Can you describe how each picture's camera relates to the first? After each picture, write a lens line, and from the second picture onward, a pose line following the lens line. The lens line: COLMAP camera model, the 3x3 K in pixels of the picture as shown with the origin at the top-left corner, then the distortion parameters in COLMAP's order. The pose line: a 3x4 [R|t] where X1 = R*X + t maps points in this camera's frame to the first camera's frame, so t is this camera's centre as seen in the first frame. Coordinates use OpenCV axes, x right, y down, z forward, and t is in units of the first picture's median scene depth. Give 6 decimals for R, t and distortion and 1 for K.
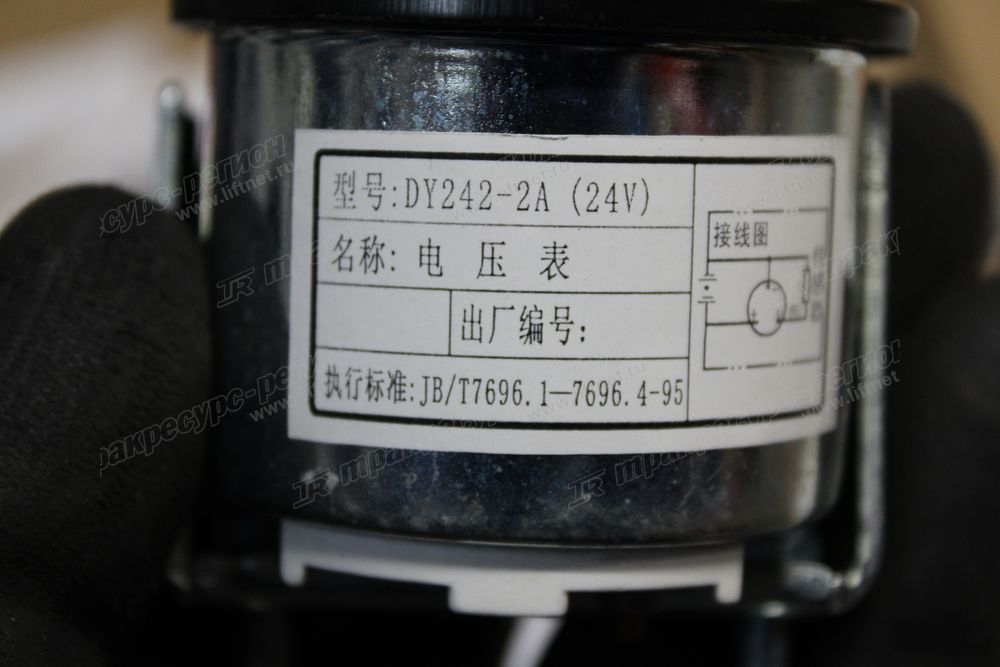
lens RADIAL K [[2546.1, 0, 500.0], [0, 2546.1, 333.5], [0, 0, 1]] dist [-0.033325, -0.162101]
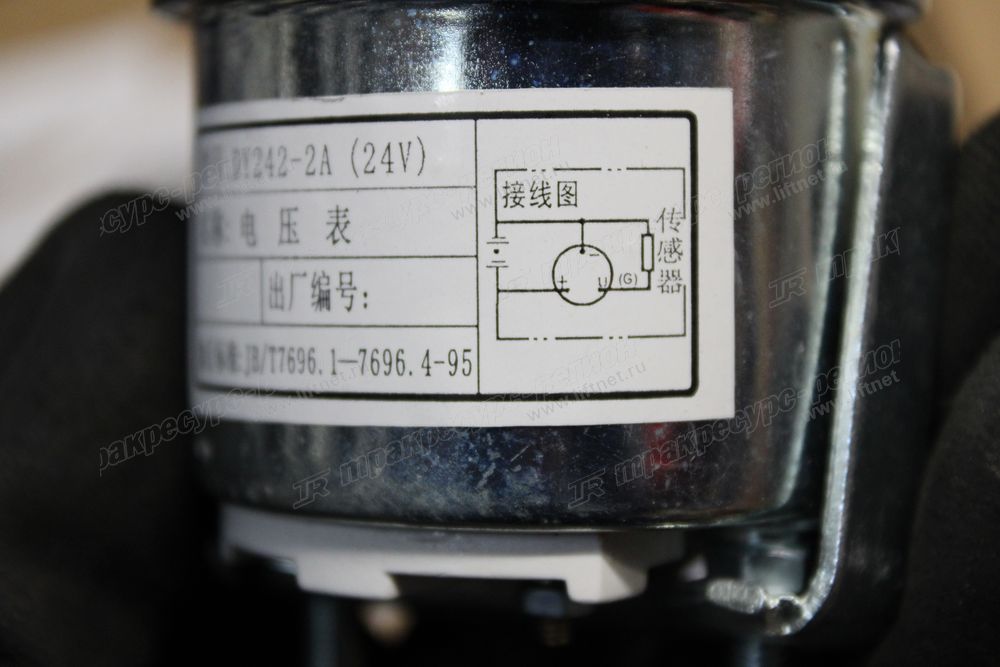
lens RADIAL K [[2581.3, 0, 500.0], [0, 2581.3, 333.5], [0, 0, 1]] dist [-0.003828, 0.400856]
pose [[0.805298, -0.010204, -0.592782, 0.648582], [-0.027907, 0.998091, -0.055092, 0.064803], [0.592213, 0.060908, 0.803476, 0.241884]]
